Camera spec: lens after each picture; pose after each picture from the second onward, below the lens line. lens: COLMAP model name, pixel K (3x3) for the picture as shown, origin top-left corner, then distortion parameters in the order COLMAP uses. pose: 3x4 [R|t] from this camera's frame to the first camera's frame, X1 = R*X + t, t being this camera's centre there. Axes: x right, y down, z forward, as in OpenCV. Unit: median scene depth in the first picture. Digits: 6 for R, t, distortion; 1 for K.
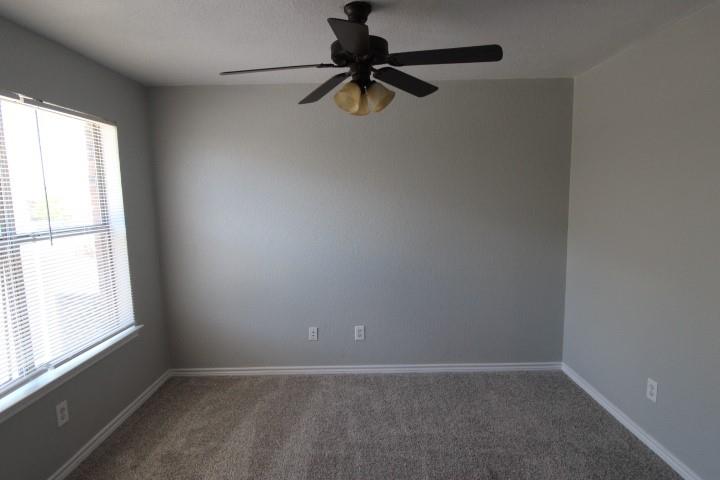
lens RADIAL K [[399.9, 0, 358.3], [0, 399.9, 241.8], [0, 0, 1]] dist [0.002861, -0.015290]
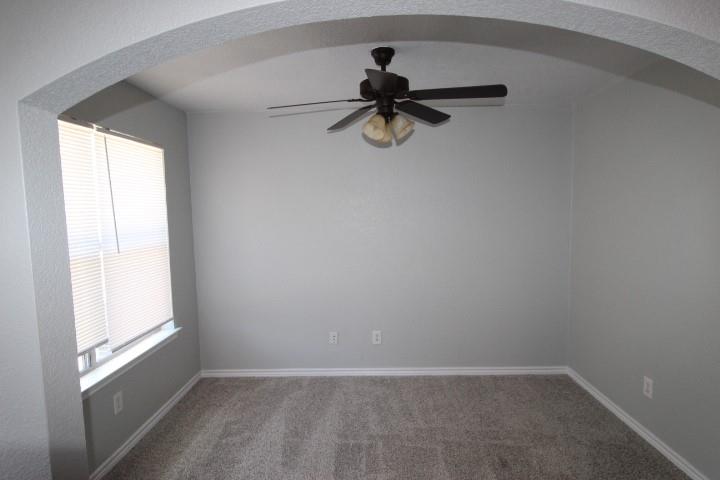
lens RADIAL K [[399.9, 0, 358.3], [0, 399.9, 241.8], [0, 0, 1]] dist [0.002861, -0.015290]
pose [[0.999847, 0.001455, -0.017449, -0.038360], [-0.002103, 0.999308, -0.037142, 0.014127], [0.017382, 0.037173, 0.999158, -0.117113]]
